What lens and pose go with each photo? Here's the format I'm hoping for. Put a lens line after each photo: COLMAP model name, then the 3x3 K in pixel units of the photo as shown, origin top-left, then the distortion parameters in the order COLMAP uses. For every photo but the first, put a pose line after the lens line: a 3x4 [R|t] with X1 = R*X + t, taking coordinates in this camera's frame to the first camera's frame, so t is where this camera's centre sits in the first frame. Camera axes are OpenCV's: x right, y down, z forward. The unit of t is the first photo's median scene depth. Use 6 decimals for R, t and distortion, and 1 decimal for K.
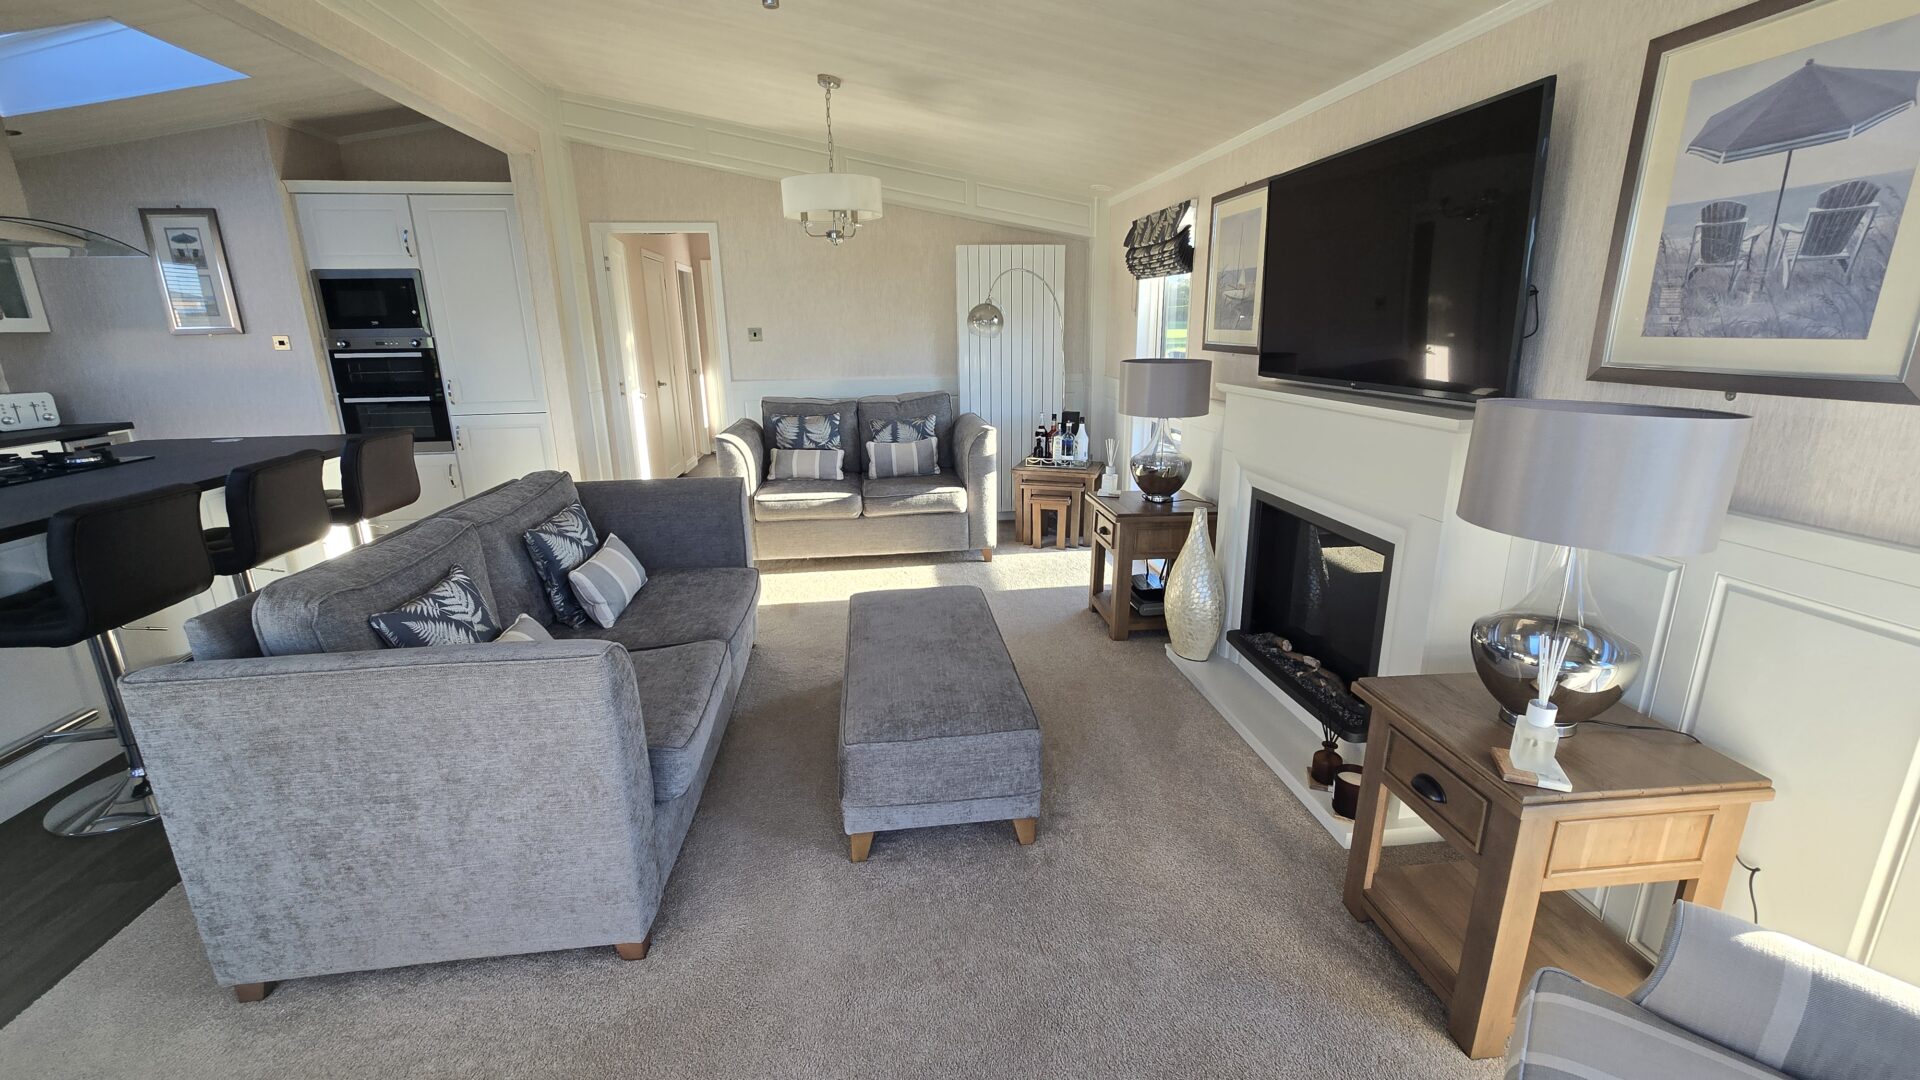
lens RADIAL K [[785.7, 0, 966.1], [0, 785.7, 536.2], [0, 0, 1]] dist [-0.001994, 0.000309]
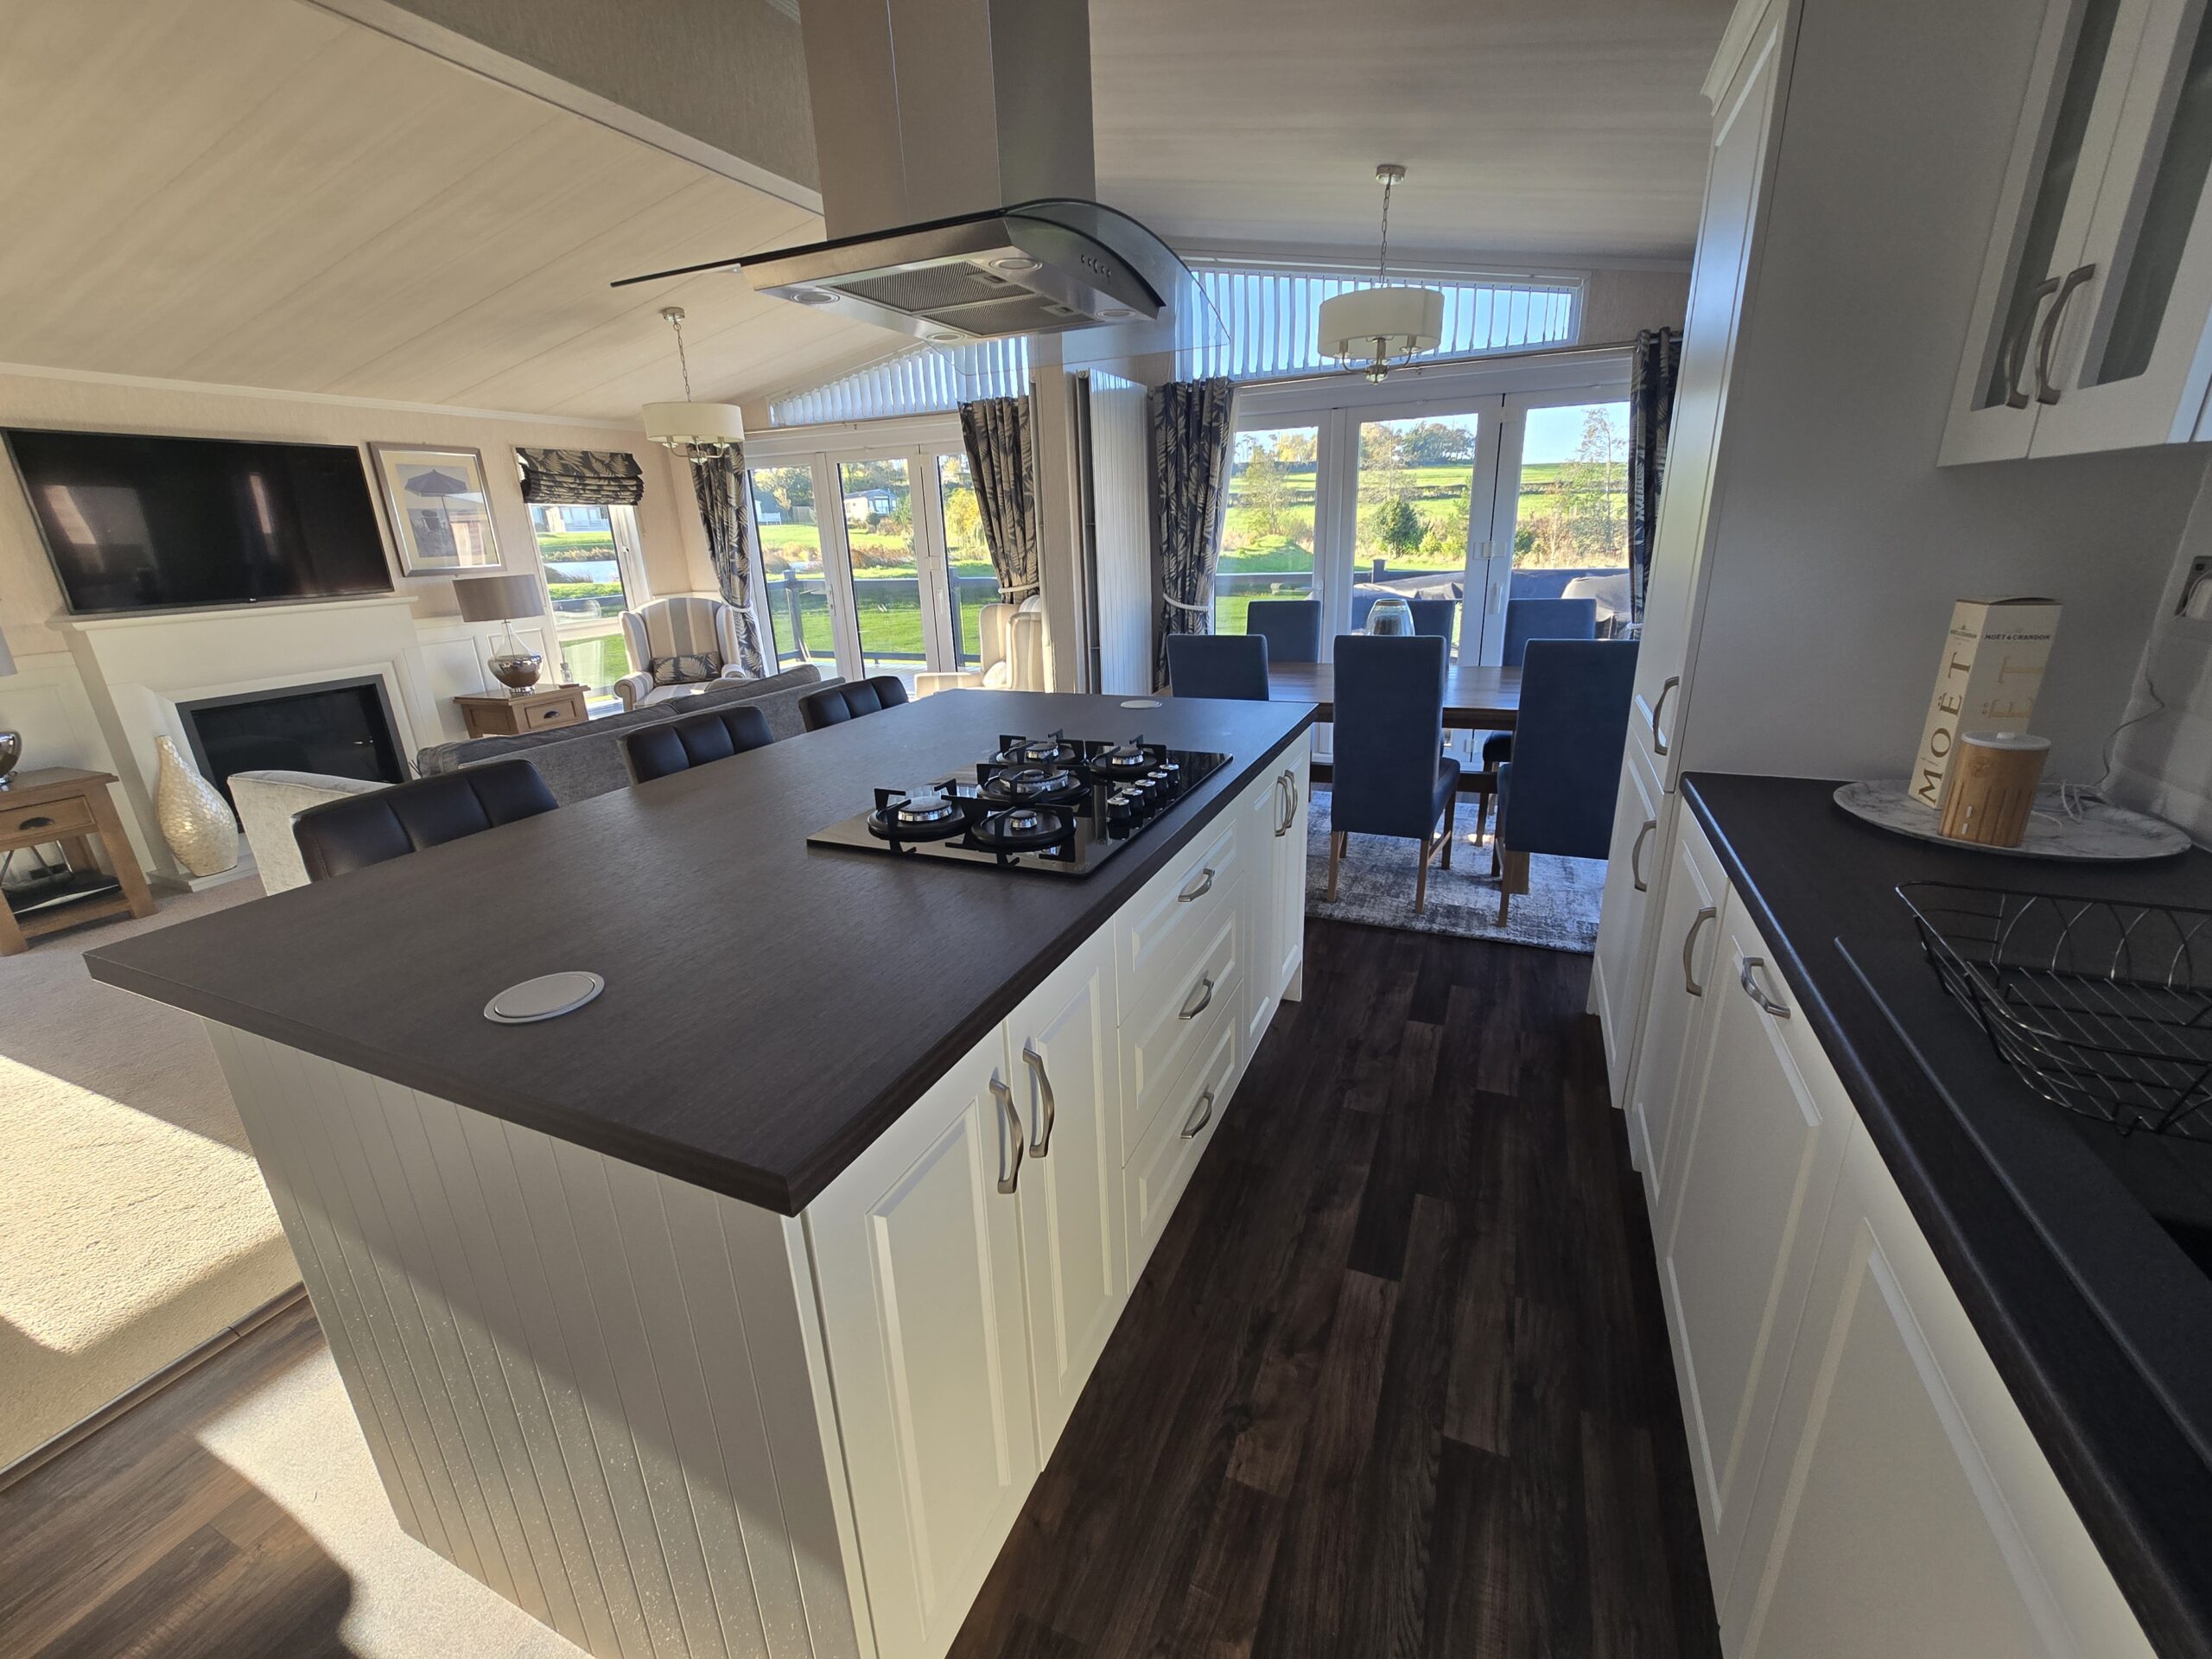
lens RADIAL K [[907.0, 0, 1103.7], [0, 907.0, 834.8], [0, 0, 1]] dist [0.000746, -0.000315]
pose [[-0.851062, -0.126249, 0.509662, -1.030323], [0.181857, 0.839710, 0.511680, -0.229812], [-0.492567, 0.528156, -0.691685, 0.922648]]
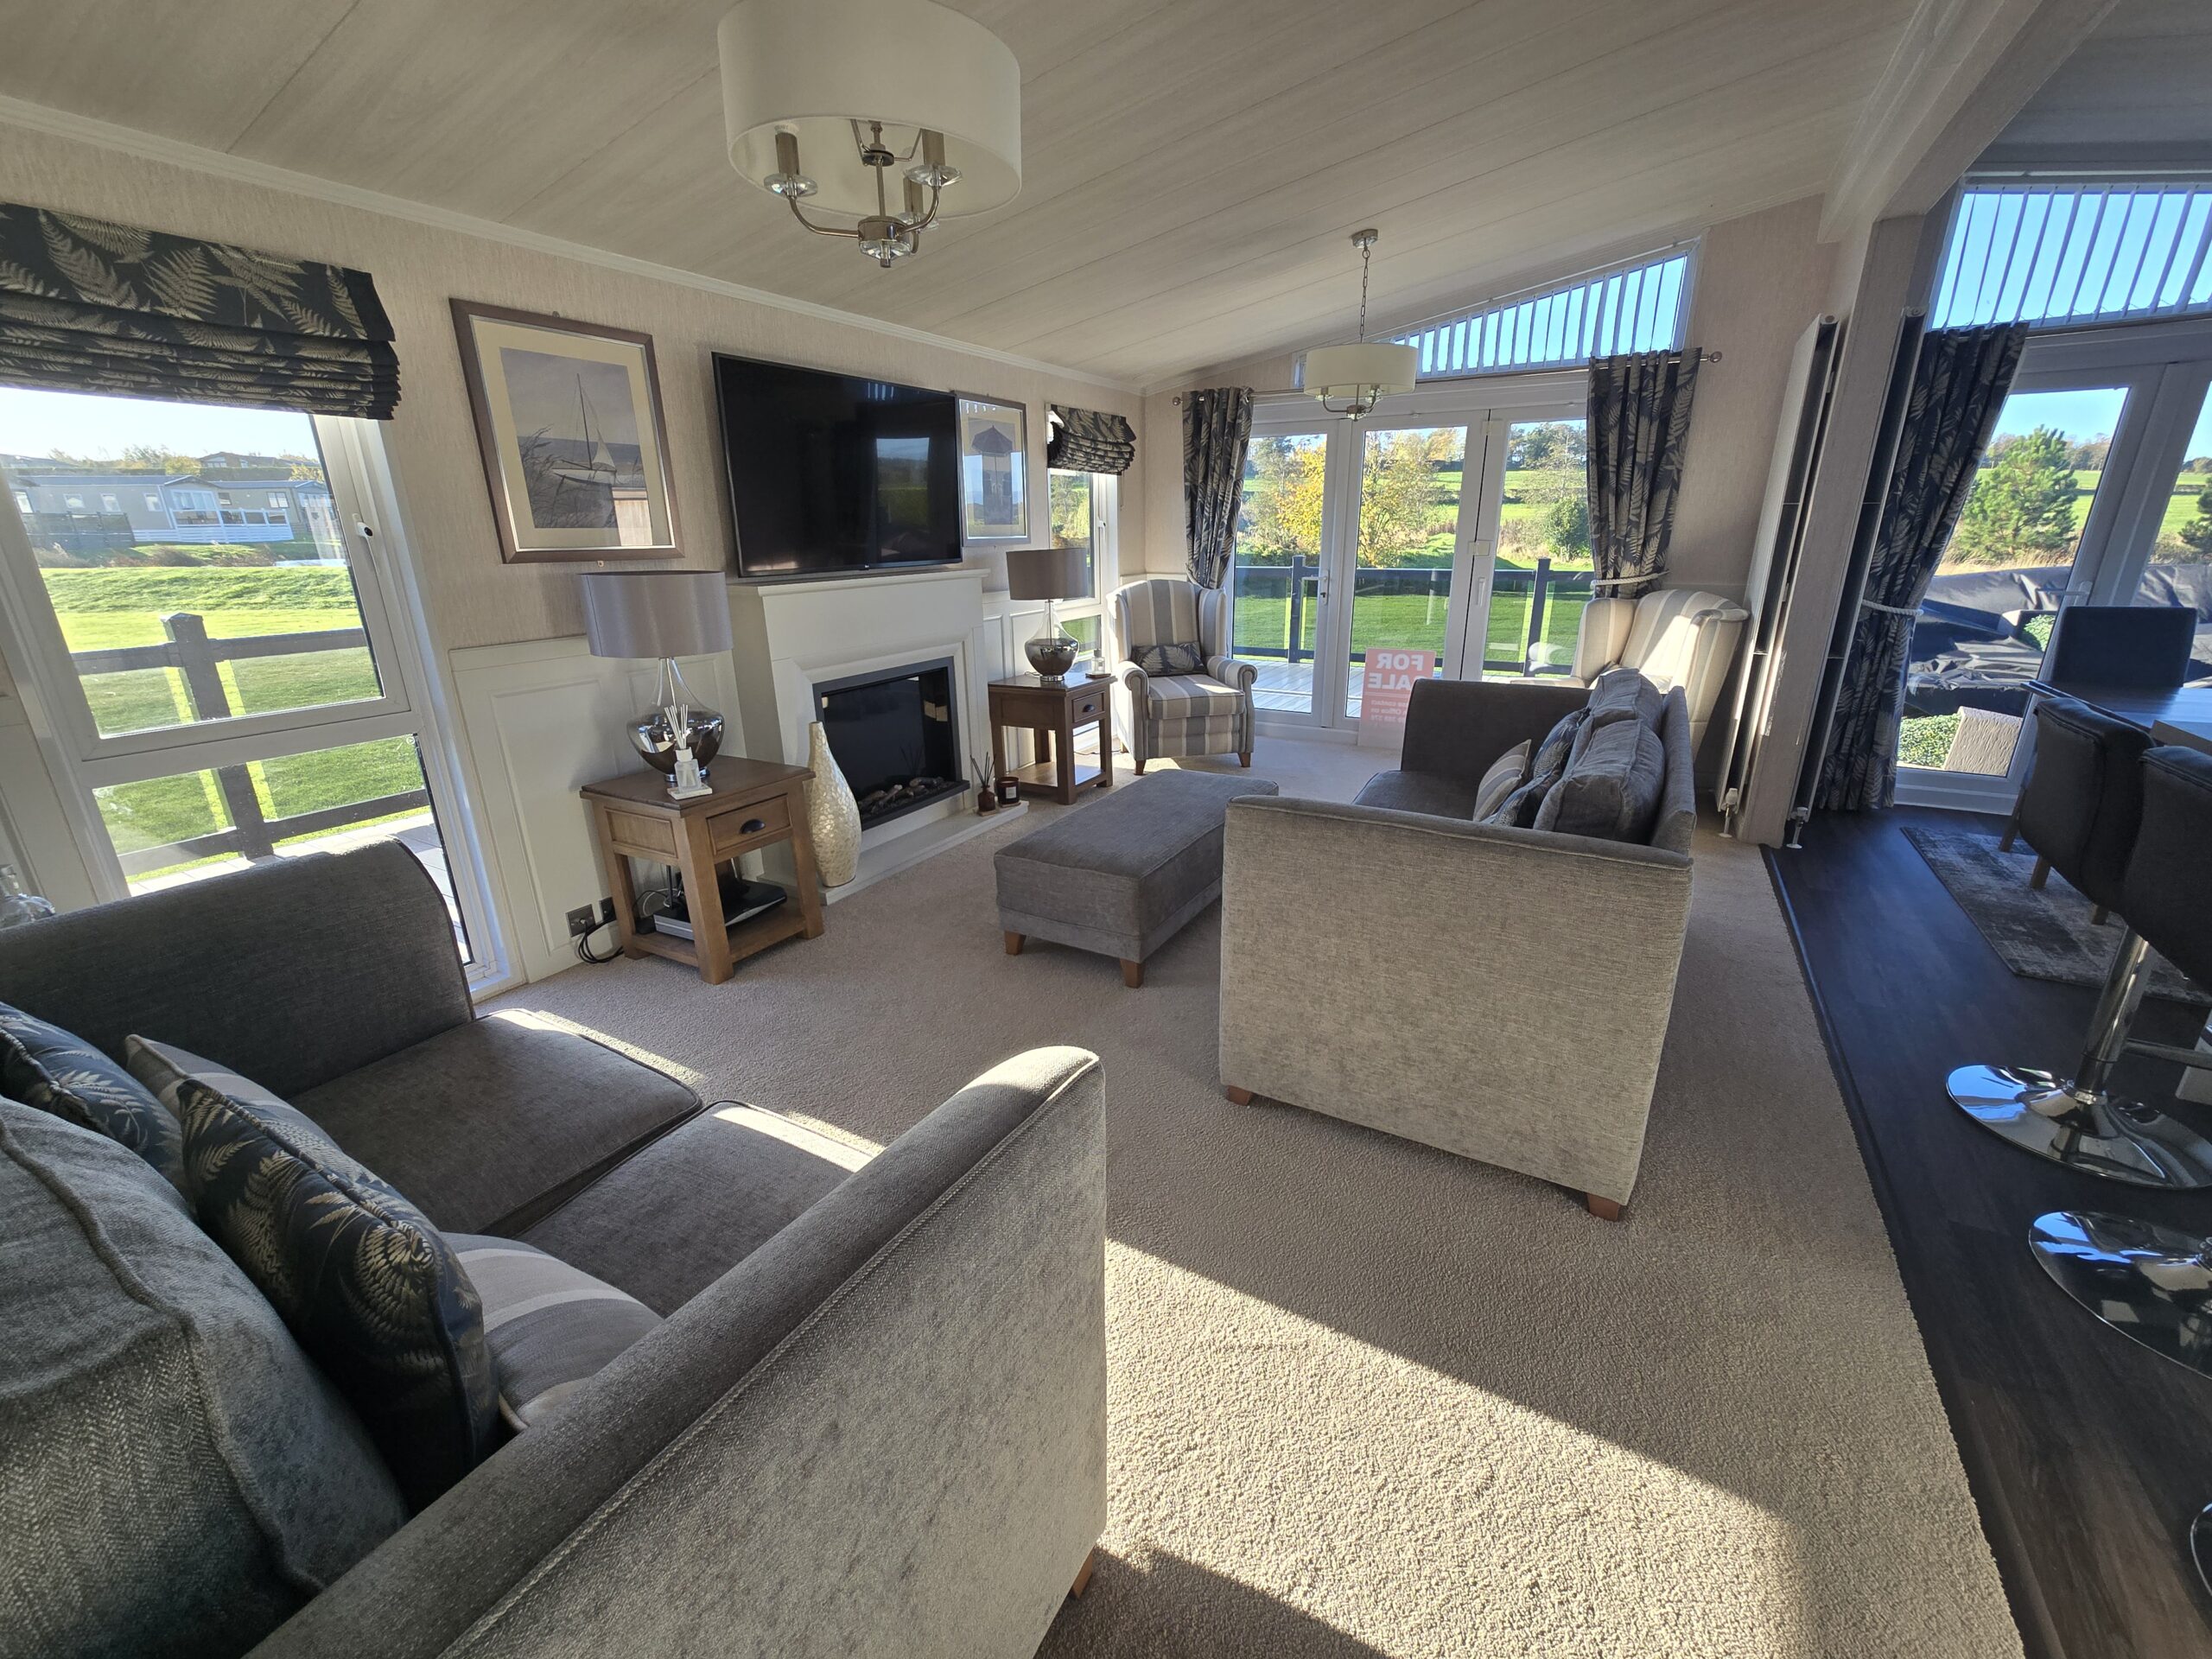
lens RADIAL K [[907.0, 0, 1115.4], [0, 907.0, 825.0], [0, 0, 1]] dist [0.000746, -0.000315]
pose [[-0.797061, -0.169022, 0.579763, -0.438562], [0.178291, 0.851379, 0.493322, -0.279680], [-0.576981, 0.496574, -0.648466, 1.099002]]
